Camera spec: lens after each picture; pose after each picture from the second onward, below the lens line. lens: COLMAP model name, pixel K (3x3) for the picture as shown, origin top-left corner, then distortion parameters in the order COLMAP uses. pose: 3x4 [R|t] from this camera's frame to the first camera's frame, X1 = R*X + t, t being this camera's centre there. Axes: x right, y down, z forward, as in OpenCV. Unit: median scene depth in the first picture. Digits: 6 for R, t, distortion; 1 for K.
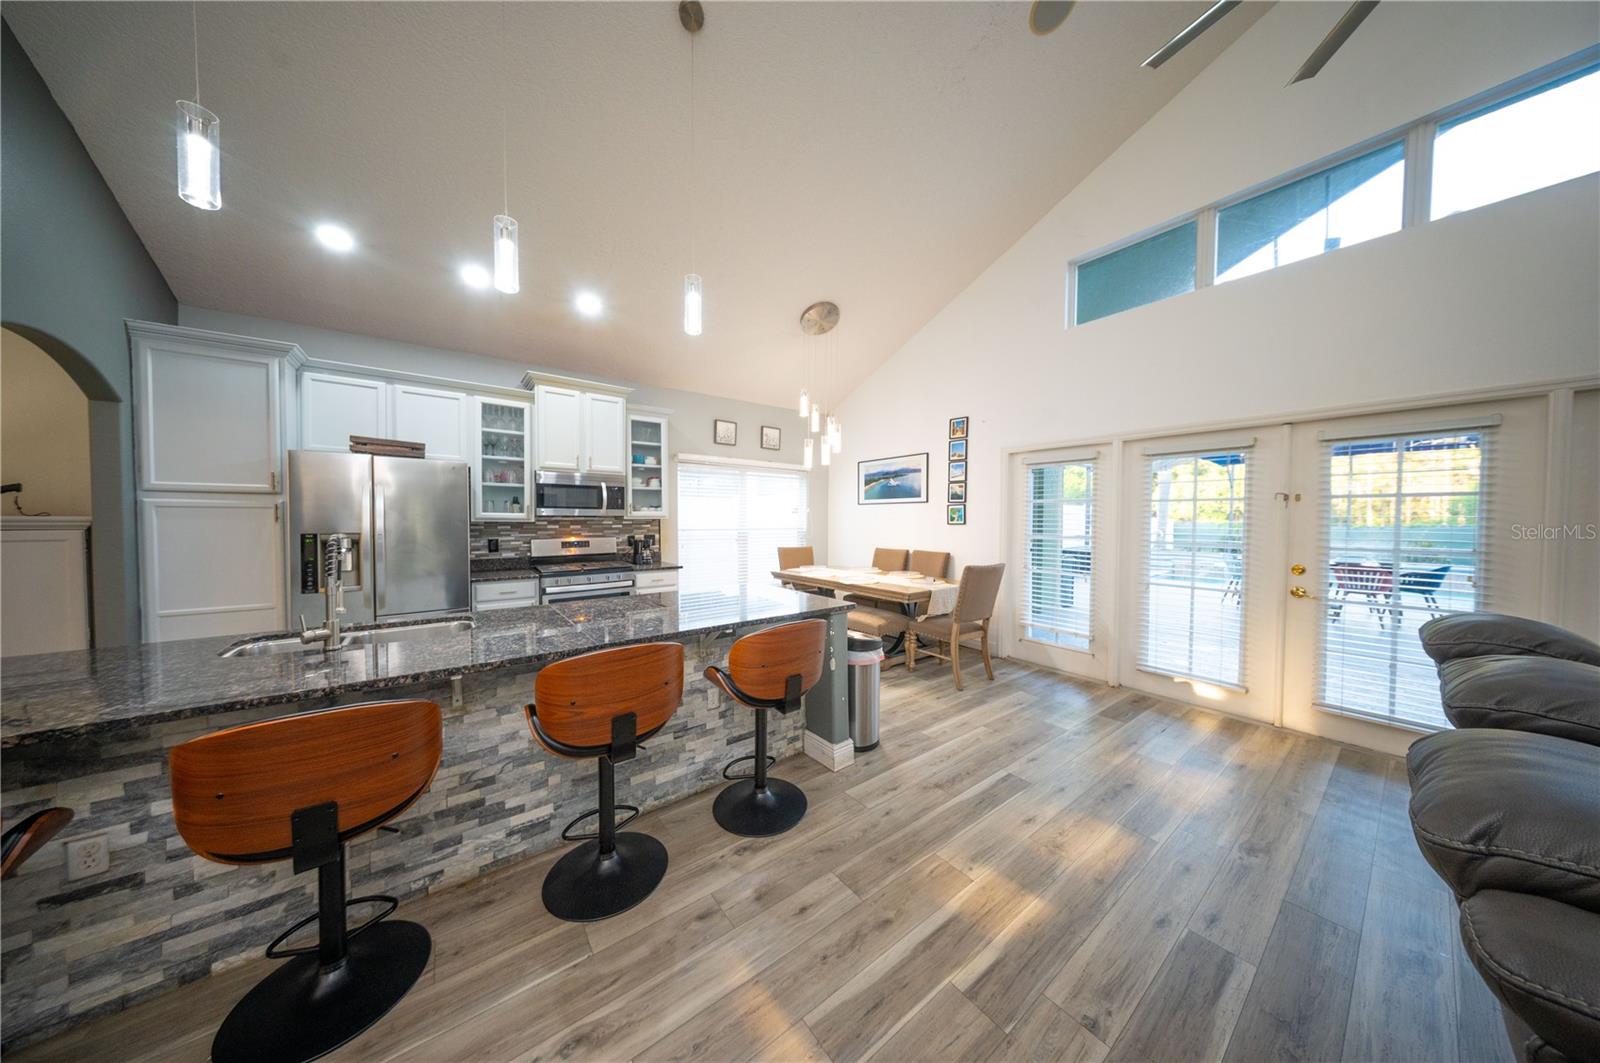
lens RADIAL K [[468.9, 0, 802.1], [0, 468.9, 531.4], [0, 0, 1]] dist [-0.001094, -0.000102]
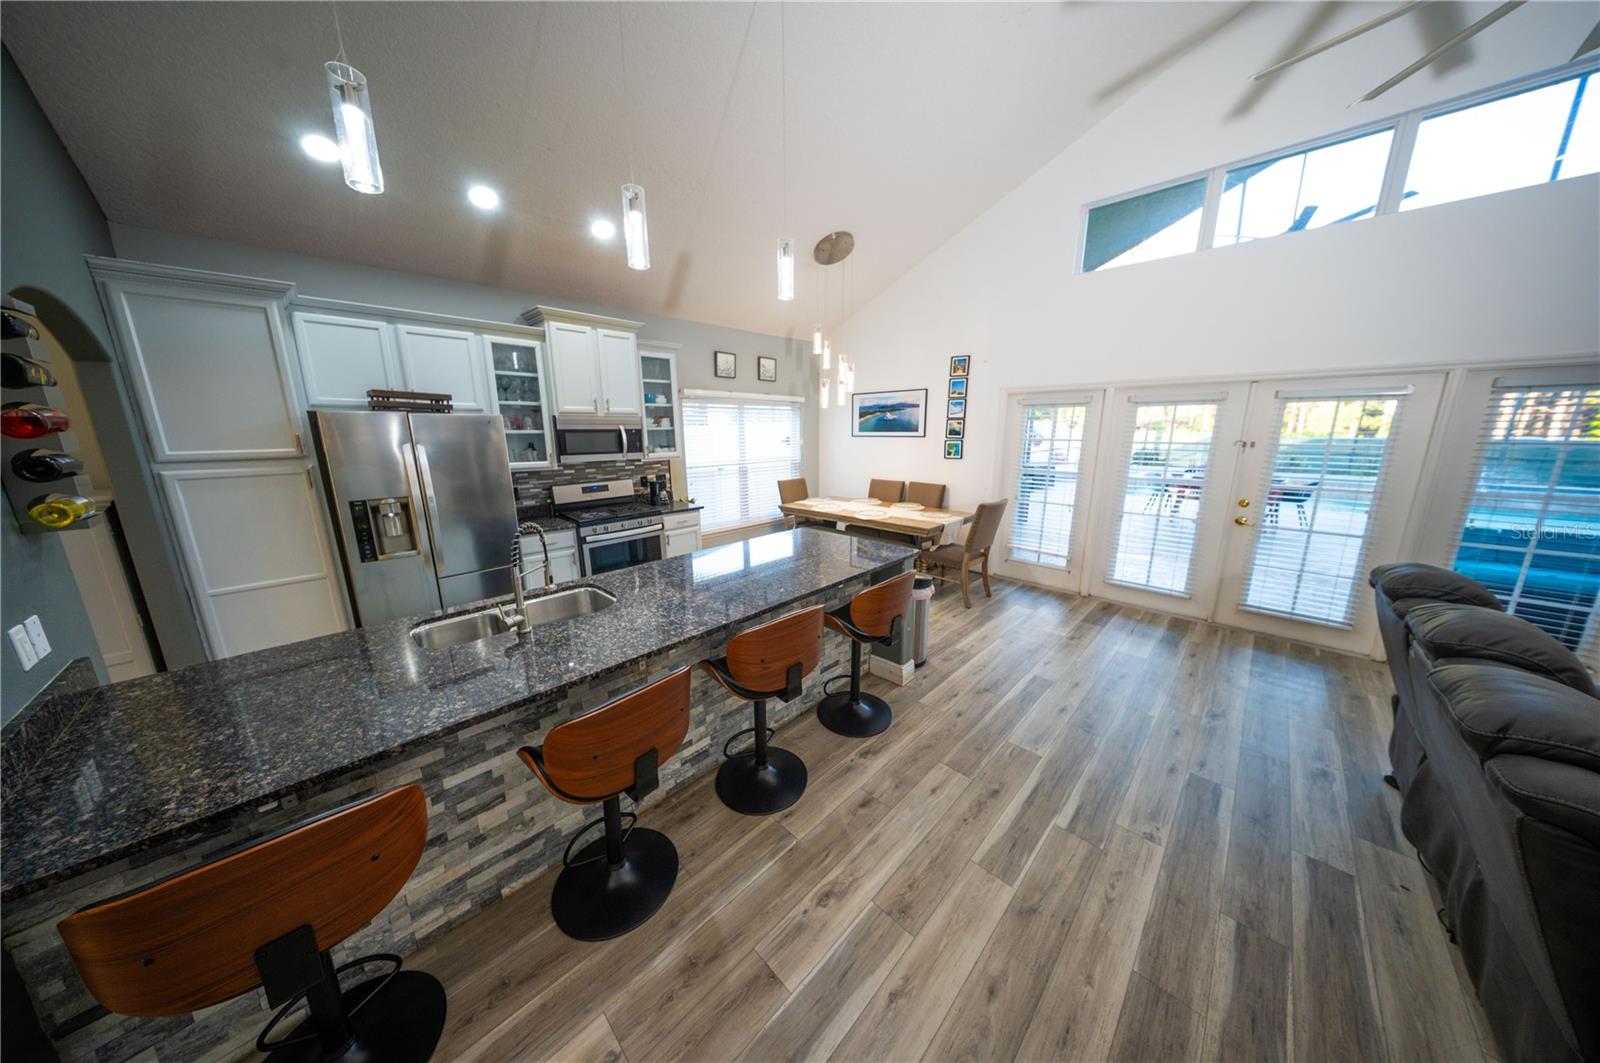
lens RADIAL K [[467.2, 0, 803.6], [0, 467.2, 529.0], [0, 0, 1]] dist [0.006613, -0.003160]
pose [[0.989303, -0.040333, 0.140189, -0.208408], [0.013803, 0.982587, 0.185288, -0.072389], [-0.145221, -0.181371, 0.972633, -0.044368]]
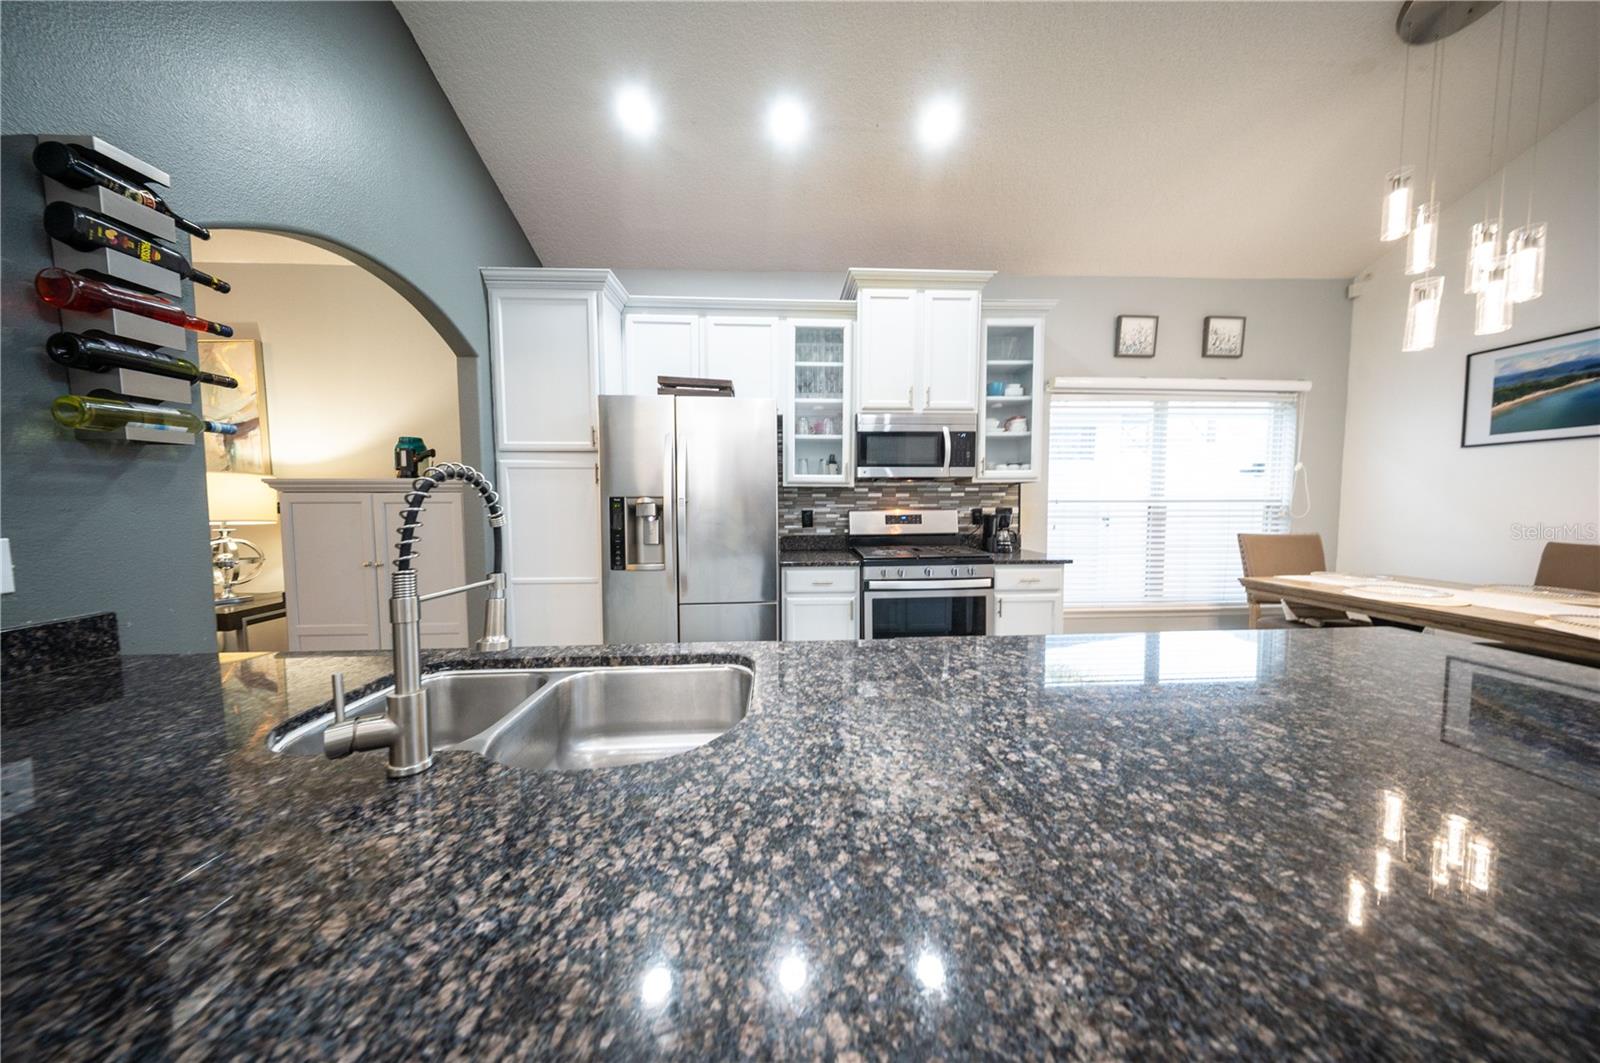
lens RADIAL K [[467.2, 0, 803.6], [0, 467.2, 529.0], [0, 0, 1]] dist [0.006613, -0.003160]
pose [[0.821630, 0.028582, -0.569304, -0.223975], [-0.008802, 0.999259, 0.037464, 0.018649], [0.569953, -0.025771, 0.821273, 0.362880]]
